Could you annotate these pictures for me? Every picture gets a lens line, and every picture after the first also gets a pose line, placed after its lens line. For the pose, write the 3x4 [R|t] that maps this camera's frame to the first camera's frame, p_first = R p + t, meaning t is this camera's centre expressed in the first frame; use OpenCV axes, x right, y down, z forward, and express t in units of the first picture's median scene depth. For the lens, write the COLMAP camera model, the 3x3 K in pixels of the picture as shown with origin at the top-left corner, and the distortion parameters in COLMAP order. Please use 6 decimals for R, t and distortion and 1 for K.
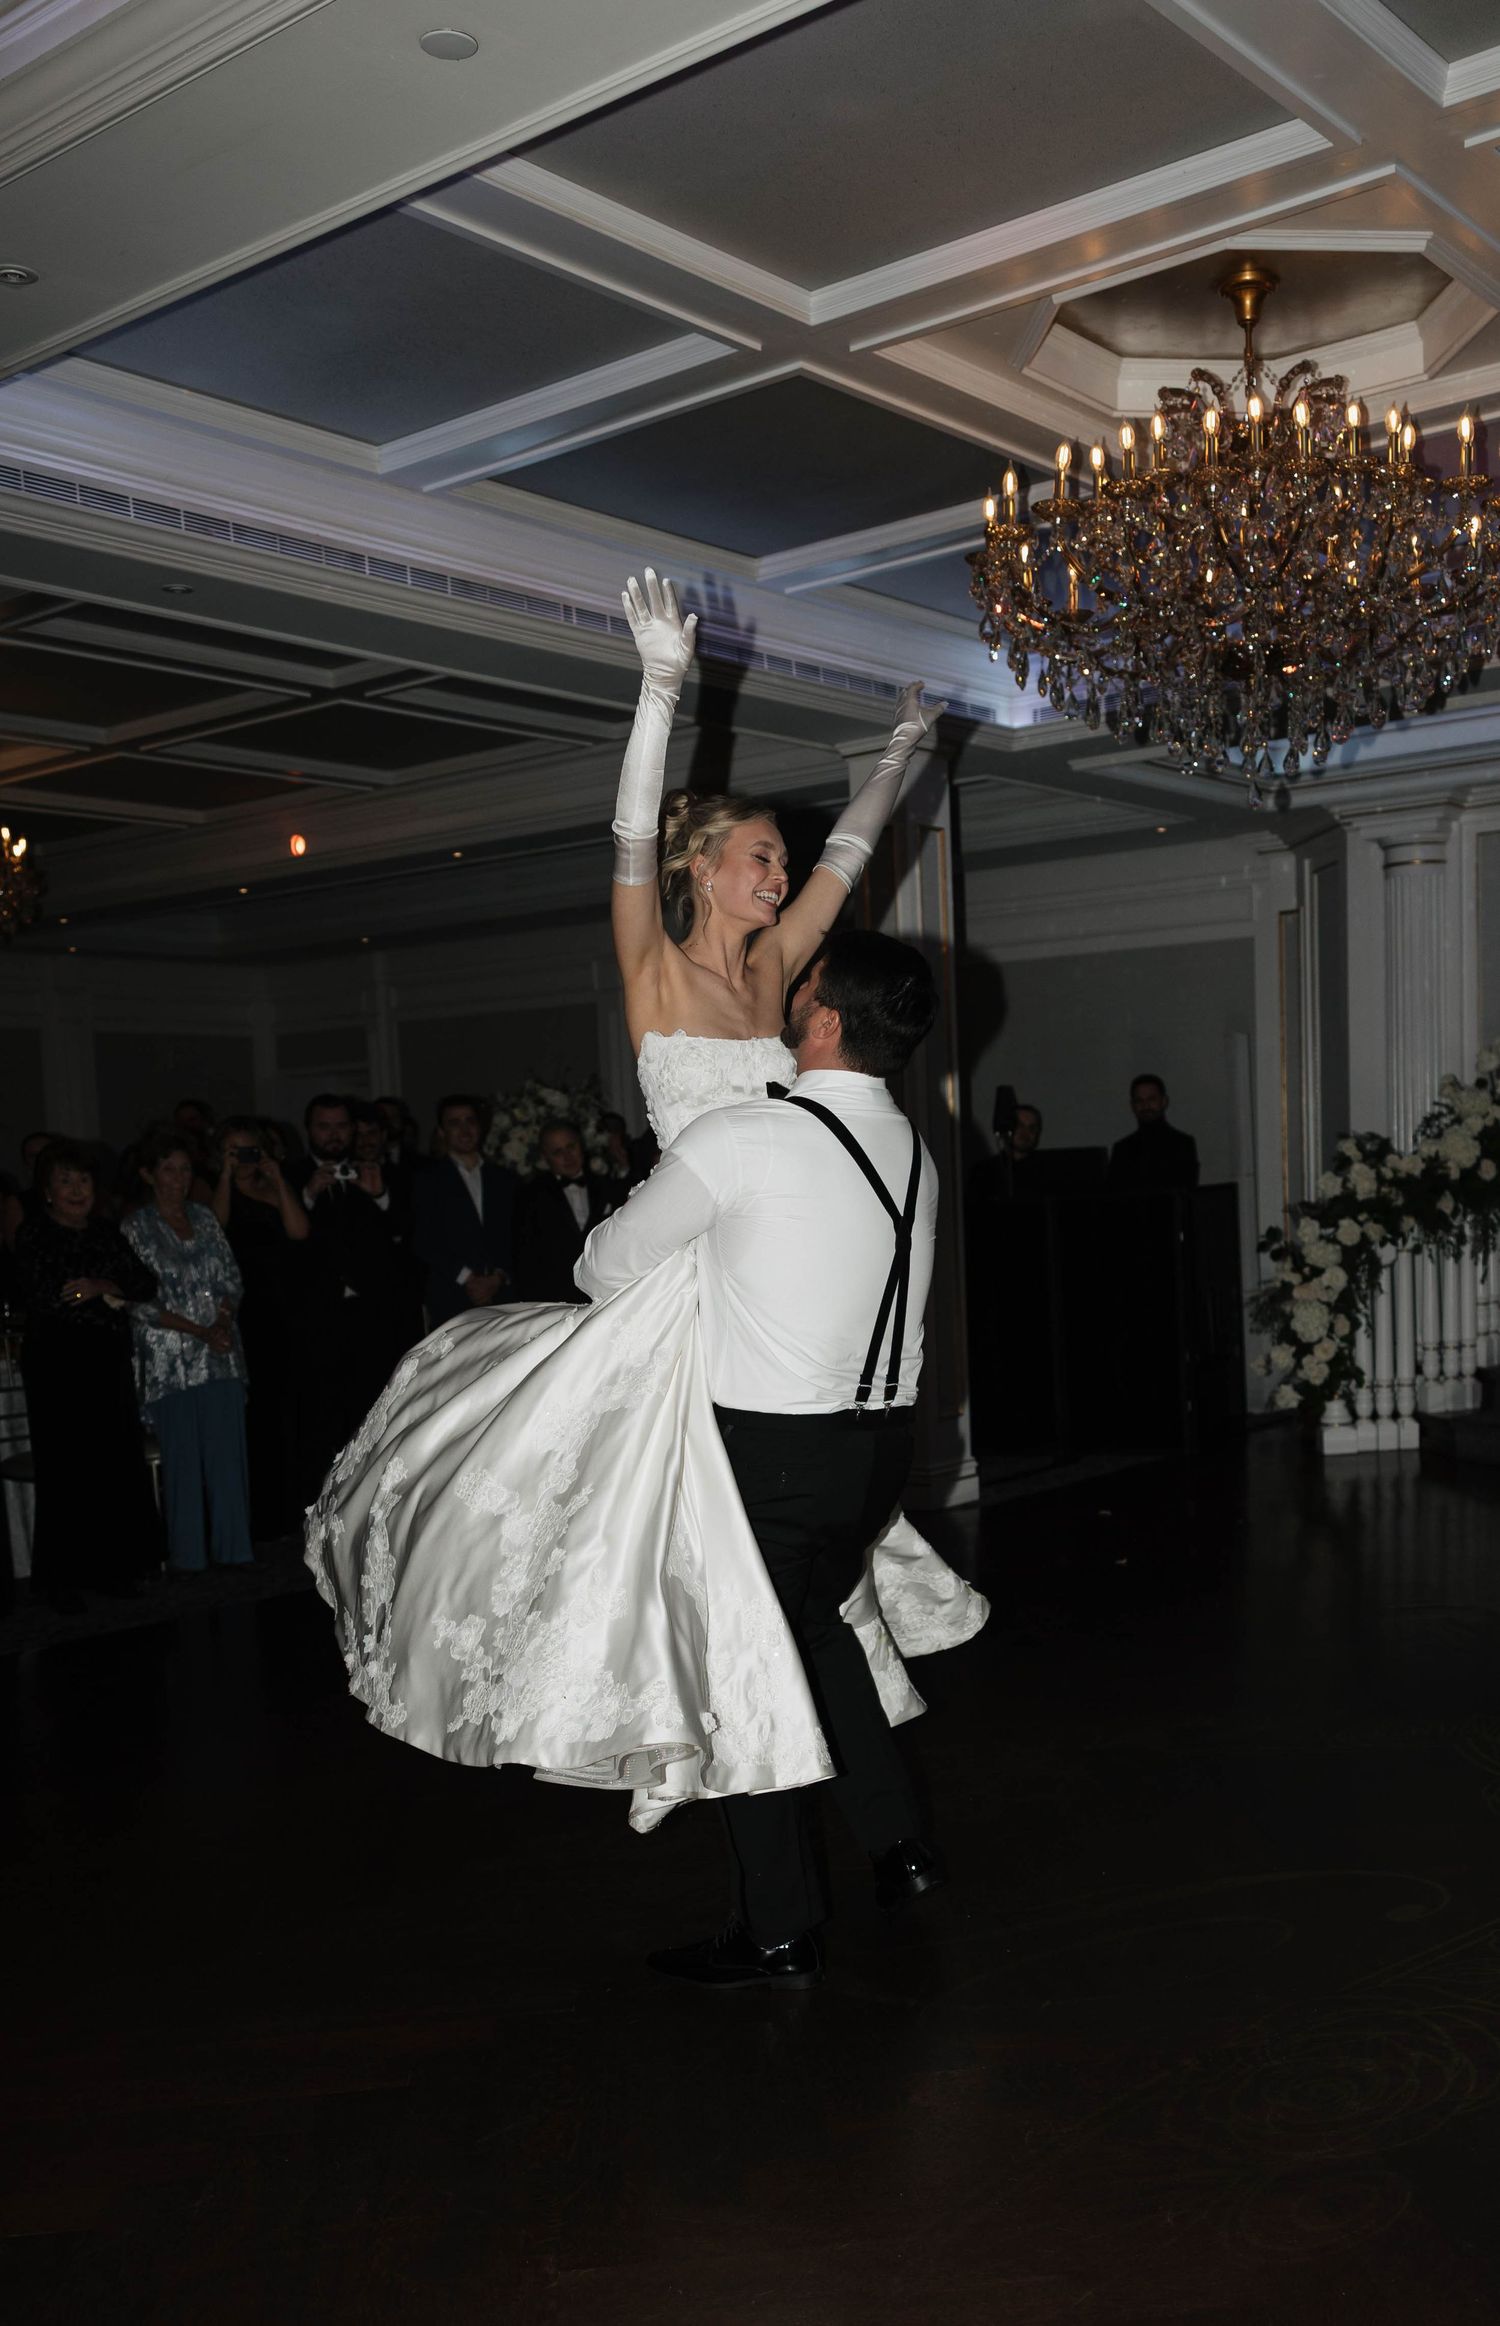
lens RADIAL K [[2178.5, 0, 888.2], [0, 2178.5, 1393.6], [0, 0, 1]] dist [0.007353, -0.006856]
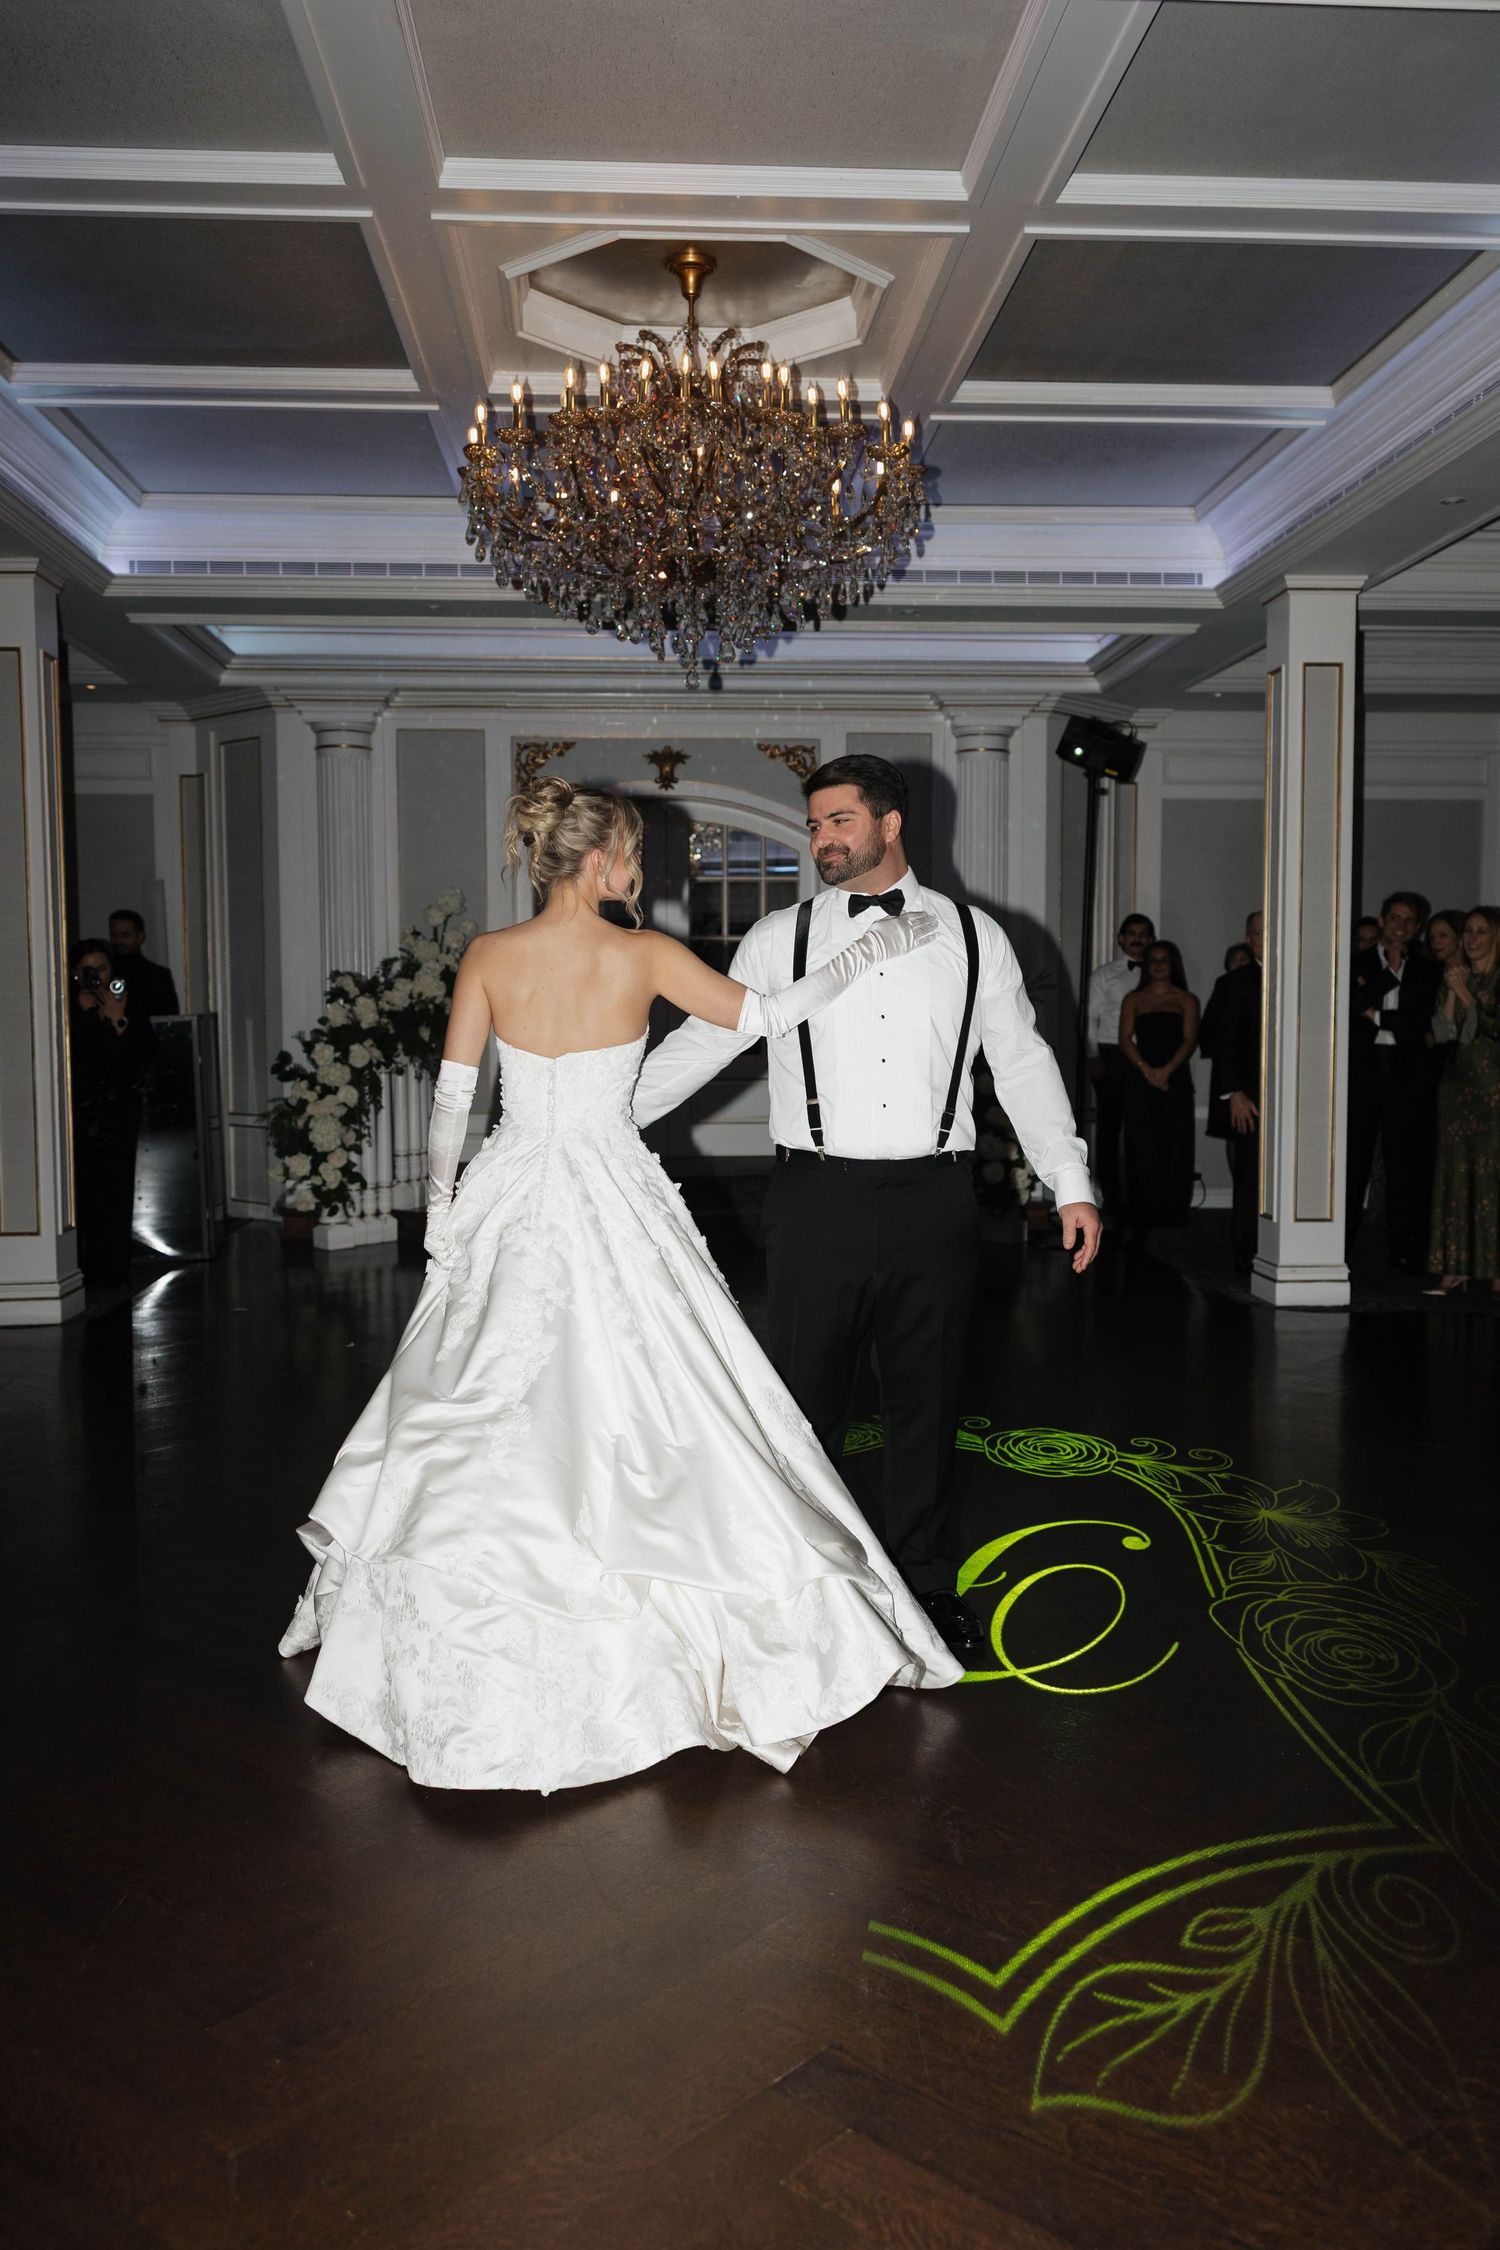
lens RADIAL K [[1839.6, 0, 750.0], [0, 1839.6, 1125.0], [0, 0, 1]] dist [0.008575, -0.000093]
pose [[0.745899, -0.015124, 0.665888, -0.285908], [0.048937, 0.998285, -0.032143, 0.004503], [-0.664259, 0.056561, 0.745359, 0.132550]]
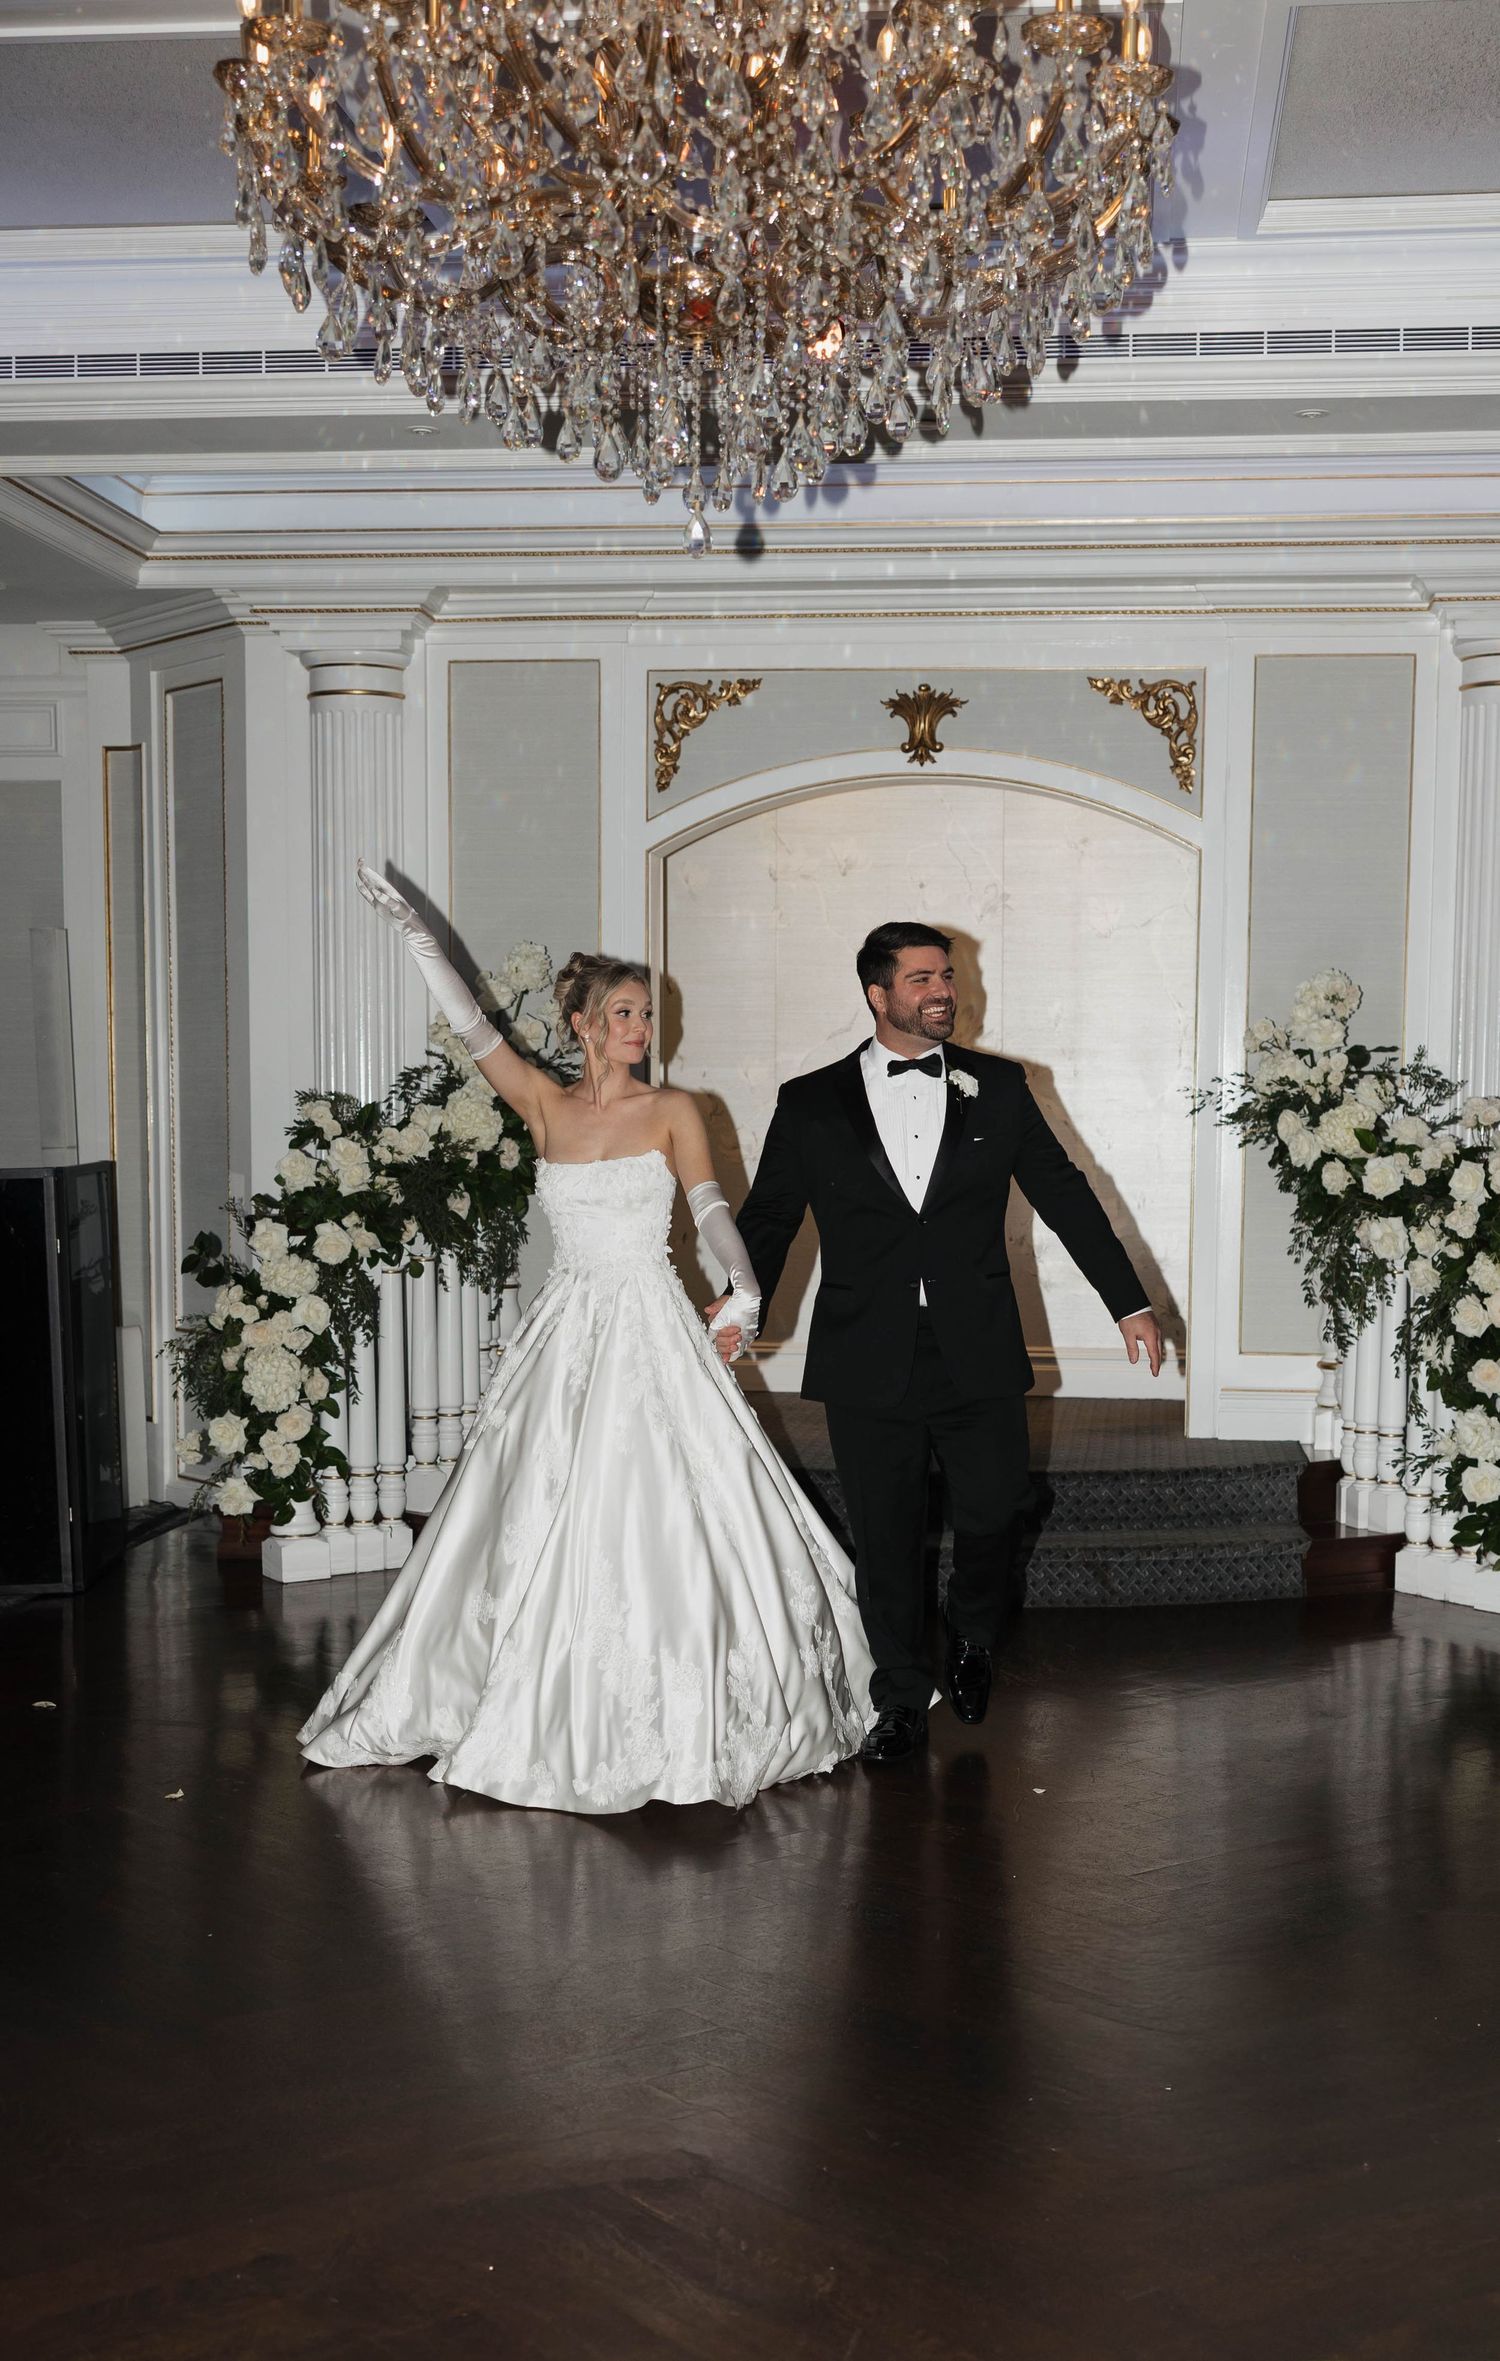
lens RADIAL K [[2956.1, 0, 799.5], [0, 2956.1, 1401.2], [0, 0, 1]] dist [-0.000959, 0.025030]
pose [[0.847713, -0.013879, 0.530273, -0.140863], [0.021047, 0.999751, -0.007480, -0.016986], [-0.530037, 0.017501, 0.847794, 0.173169]]
